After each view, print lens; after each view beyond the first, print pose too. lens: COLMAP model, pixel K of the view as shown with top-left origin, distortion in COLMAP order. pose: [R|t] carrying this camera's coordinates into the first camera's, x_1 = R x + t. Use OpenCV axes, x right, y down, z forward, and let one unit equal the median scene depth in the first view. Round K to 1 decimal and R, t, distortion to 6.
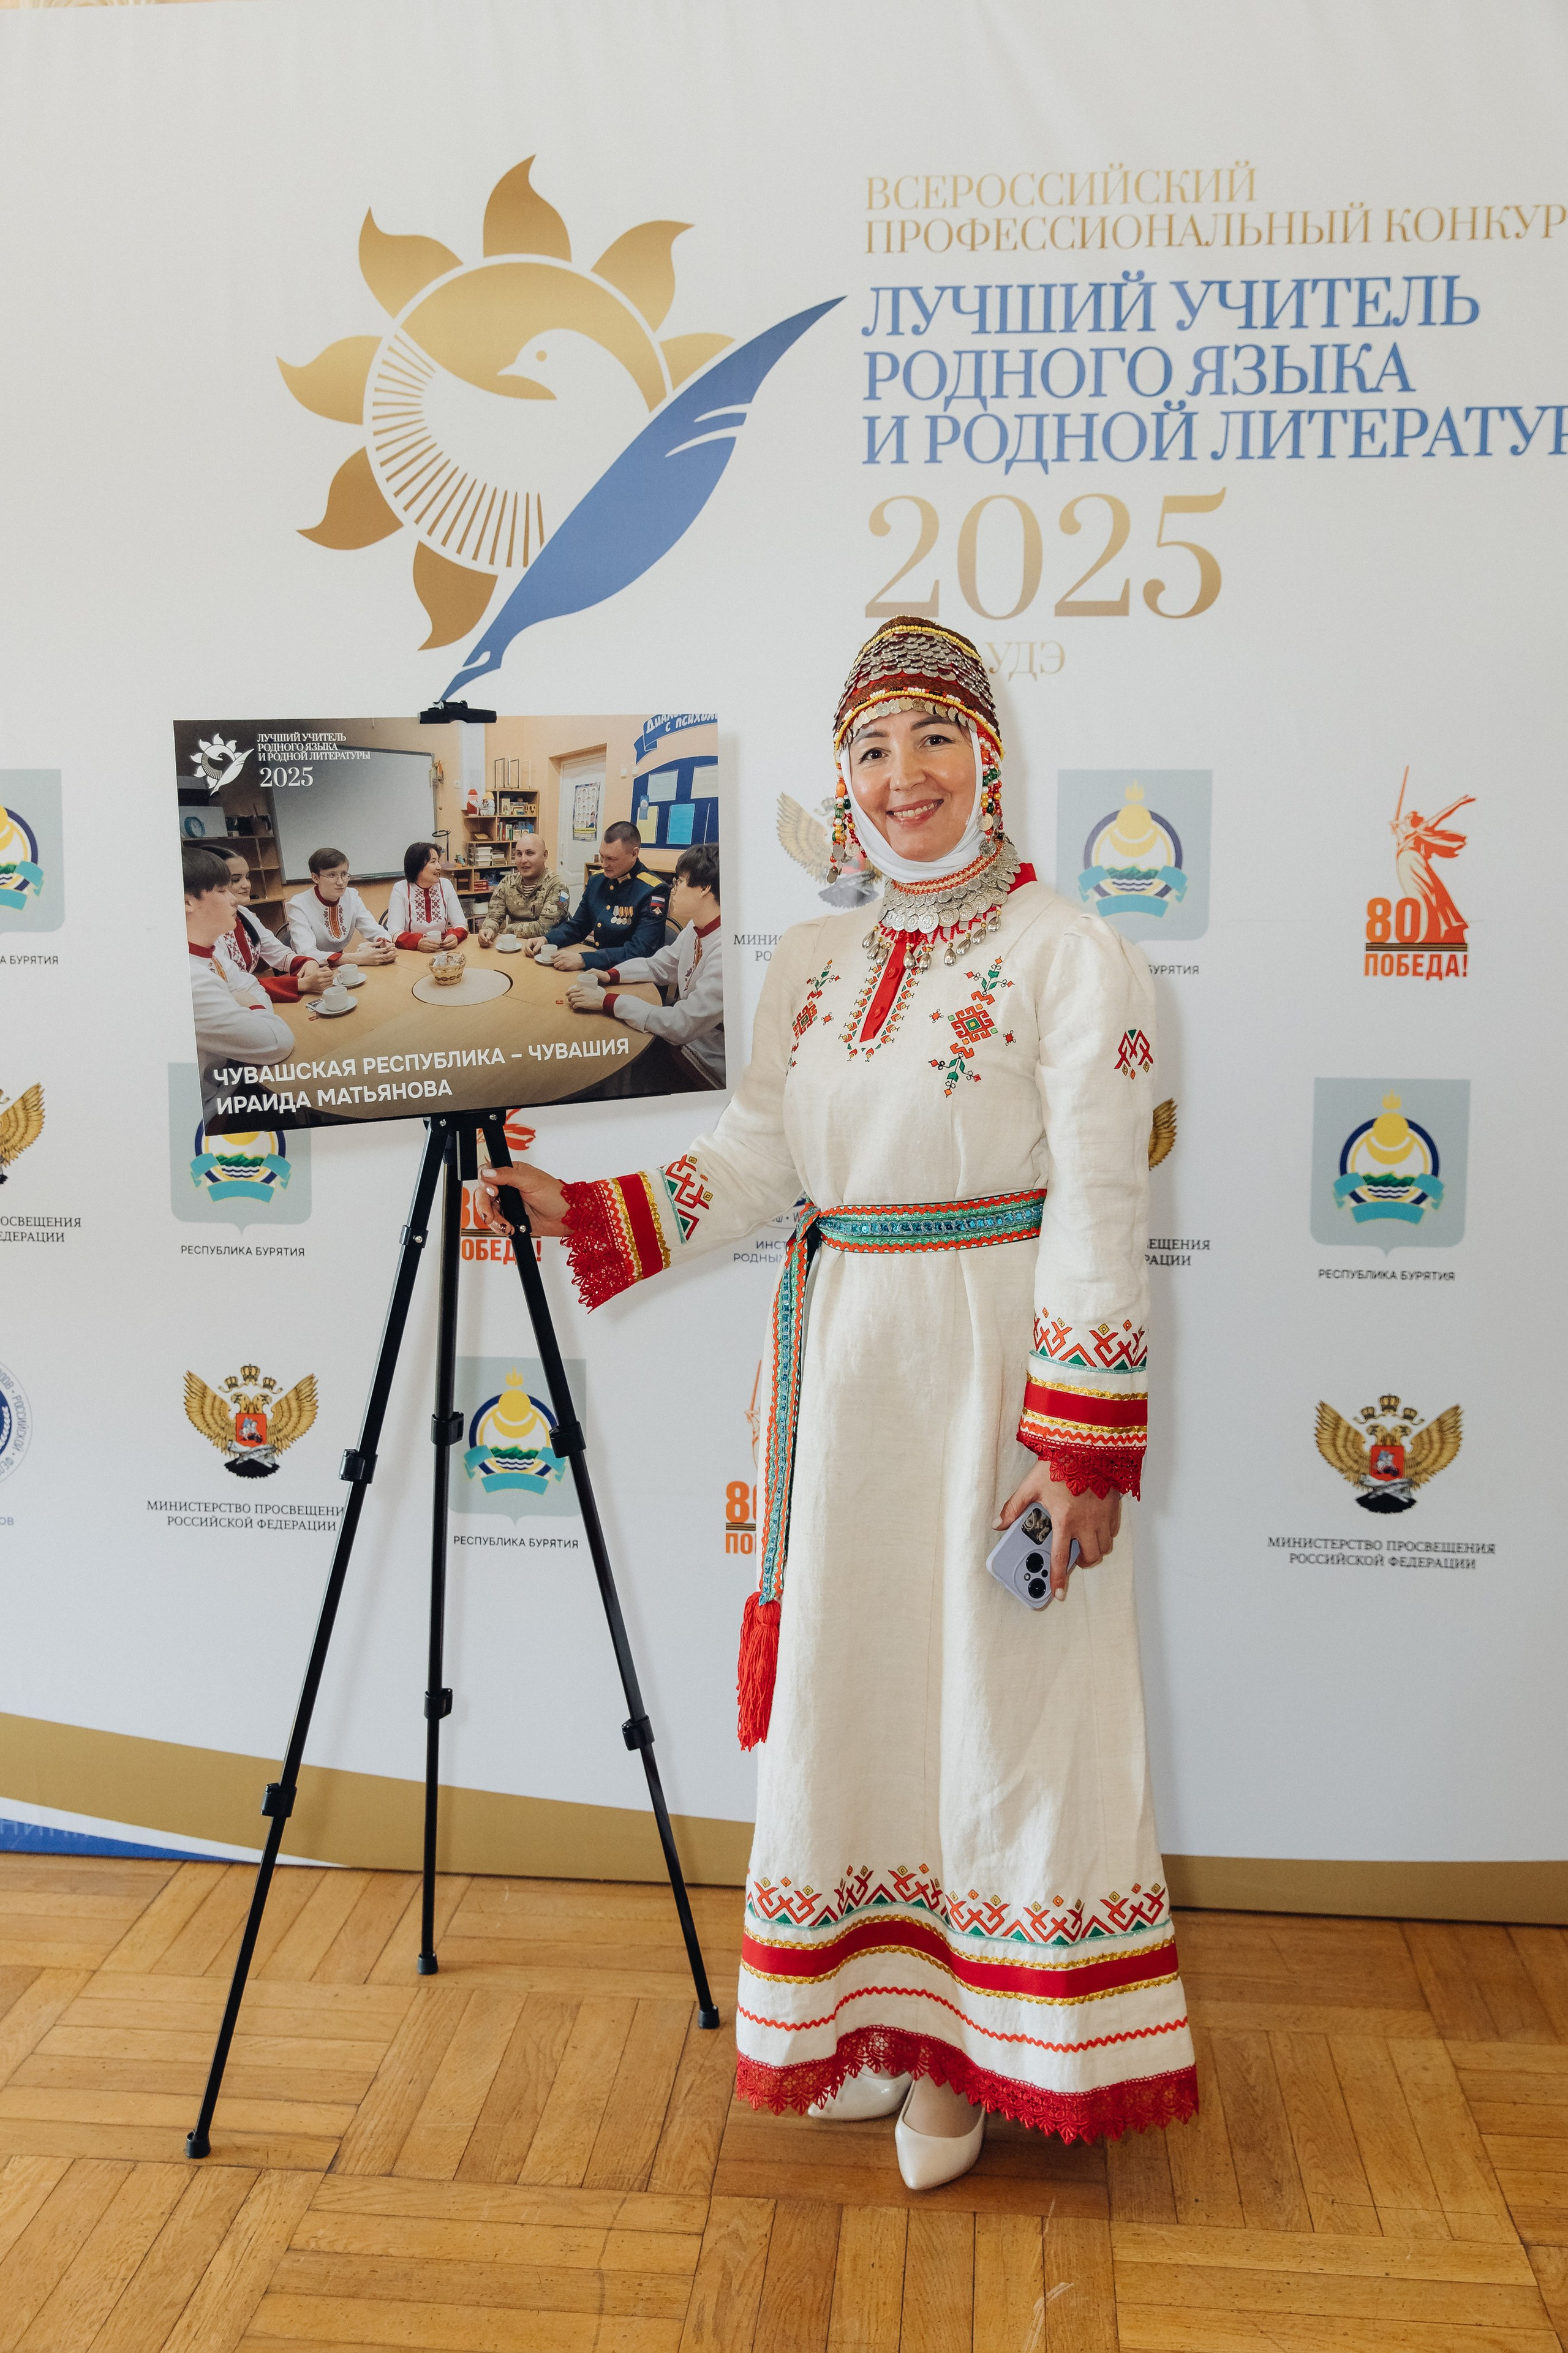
lens RADIAL K [[2300.4, 0, 774.9], [0, 2300.4, 1159.1], [0, 0, 1]] dist [0.006274, -0.000902]
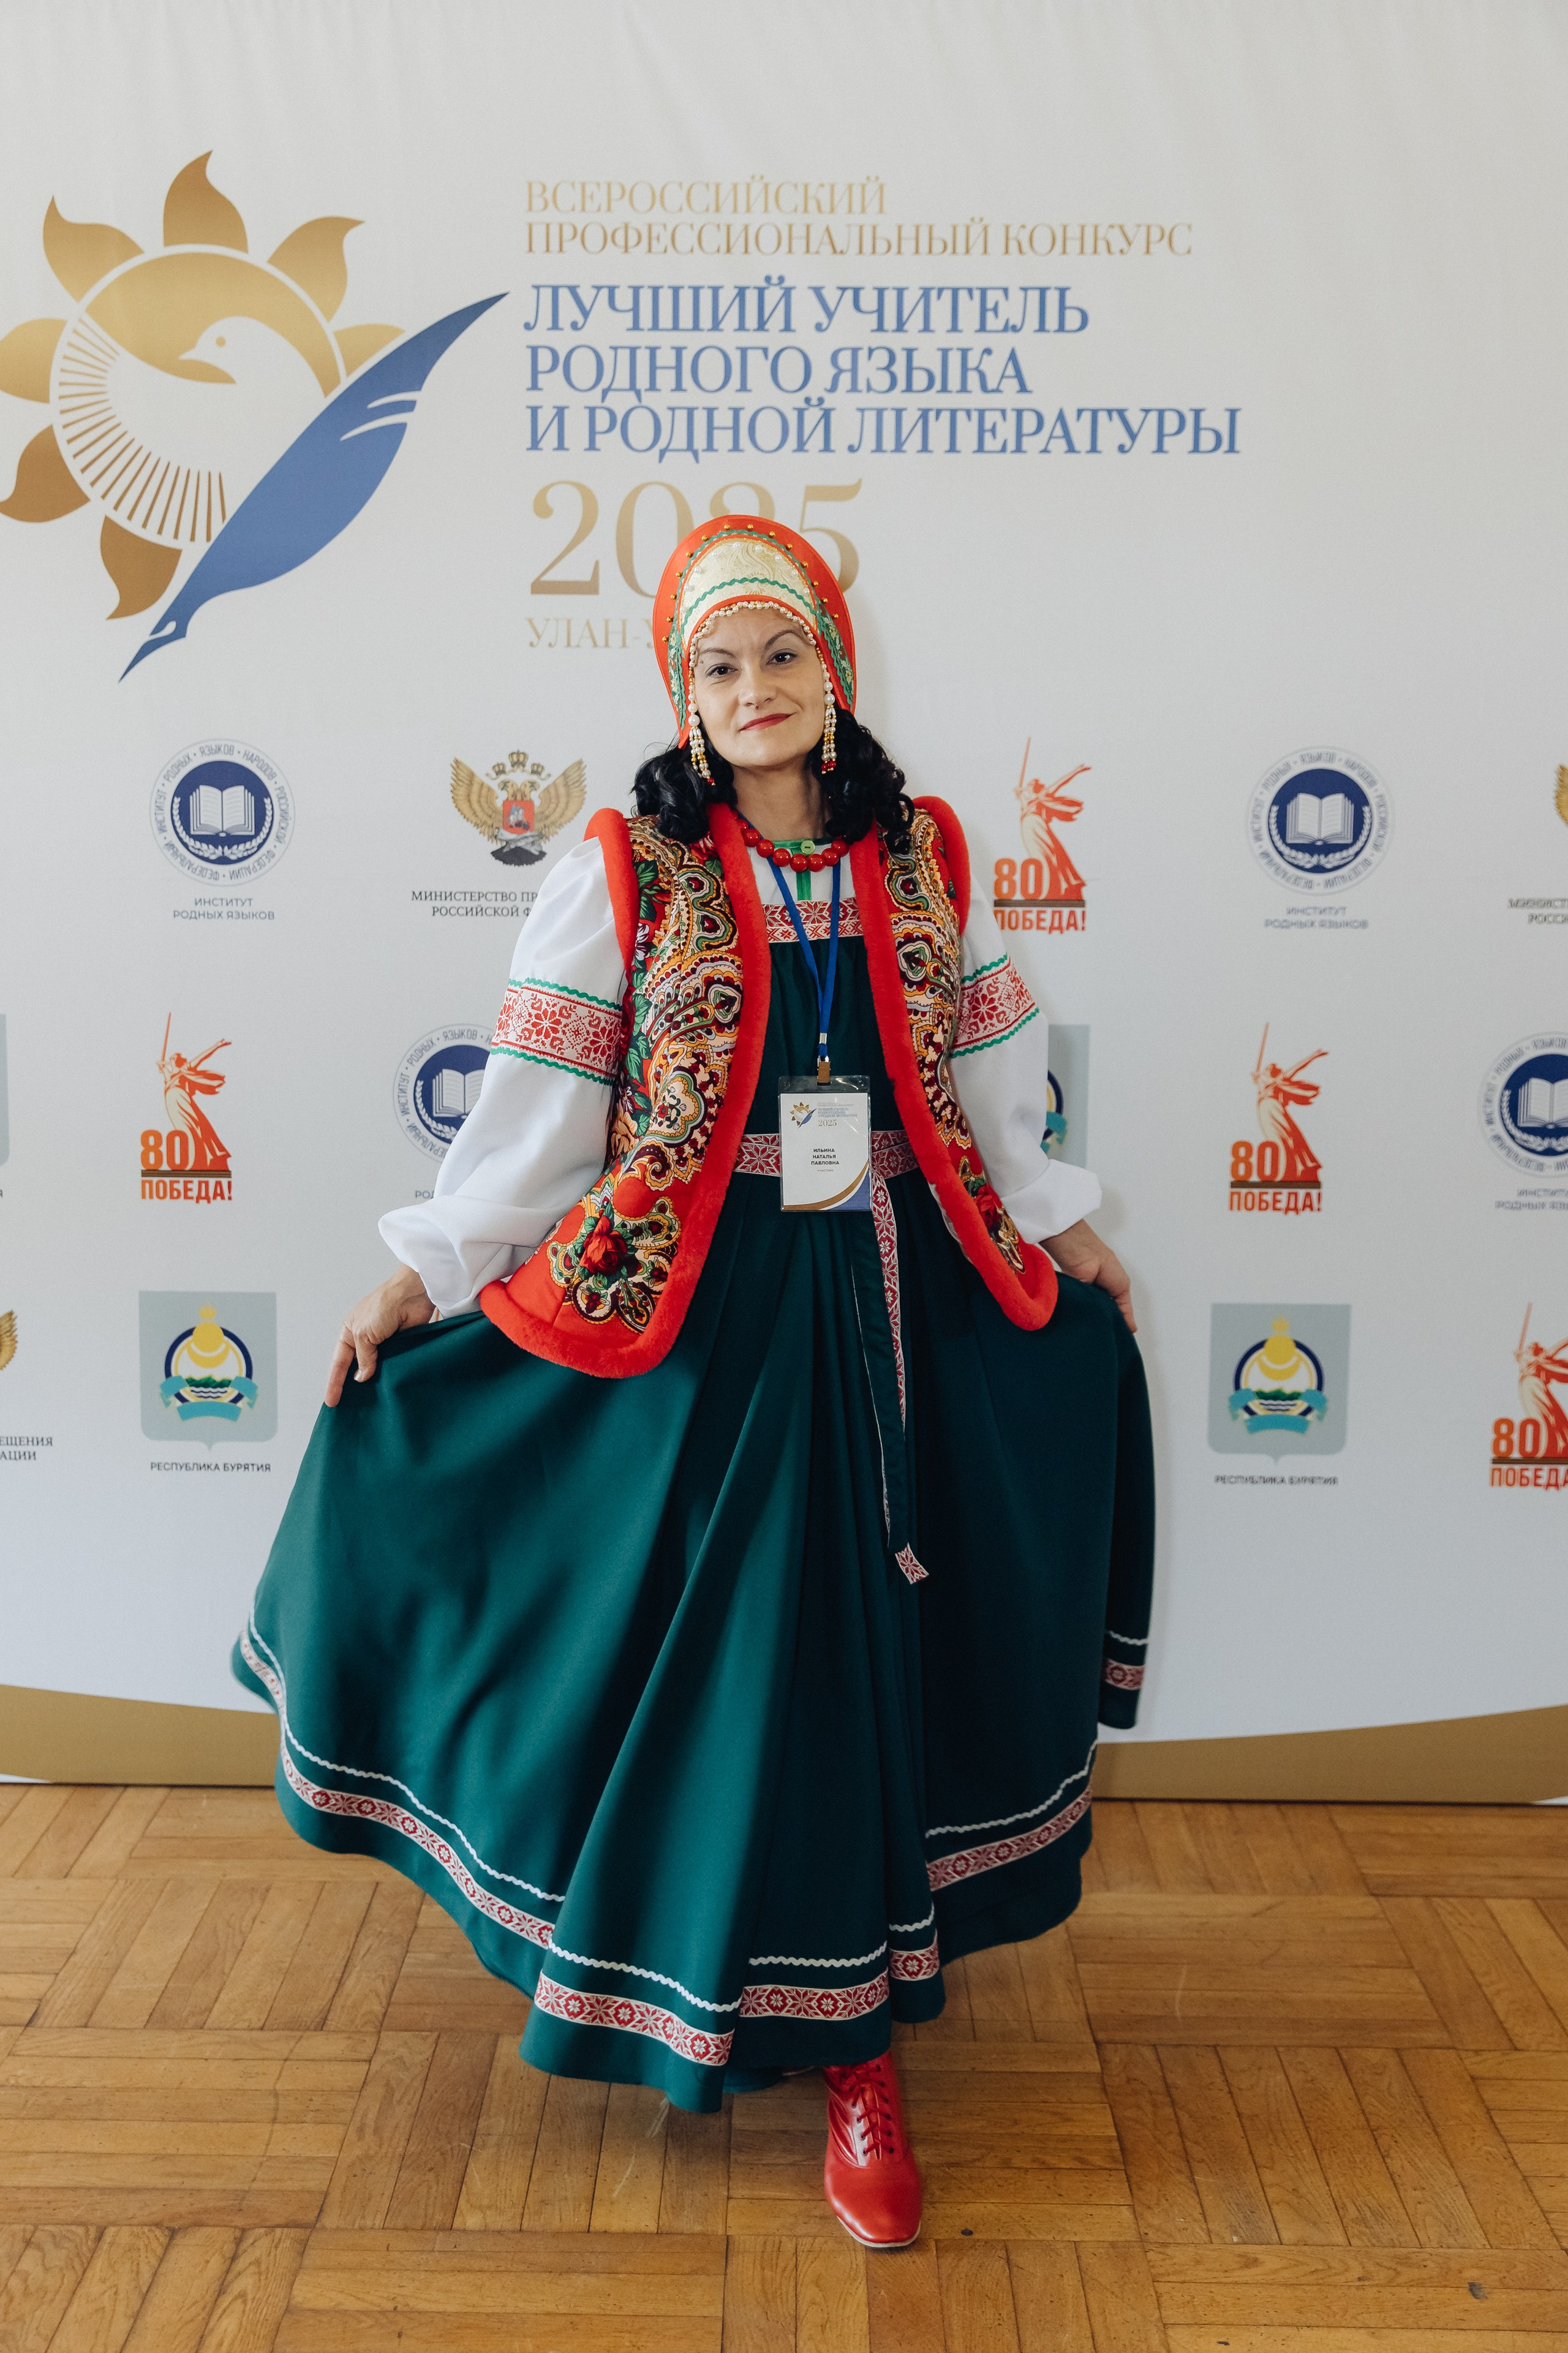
lens RADIAL K [[2537.7, 0, 750.6], [0, 2537.7, 1165.1], [0, 0, 1]] dist [0.034484, -0.034412]
pose [[0.997007, -0.007244, 0.076975, 0.049459], [0.006253, 0.999894, 0.013111, 0.015466], [-0.077061, -0.012591, 0.996947, -0.194744]]
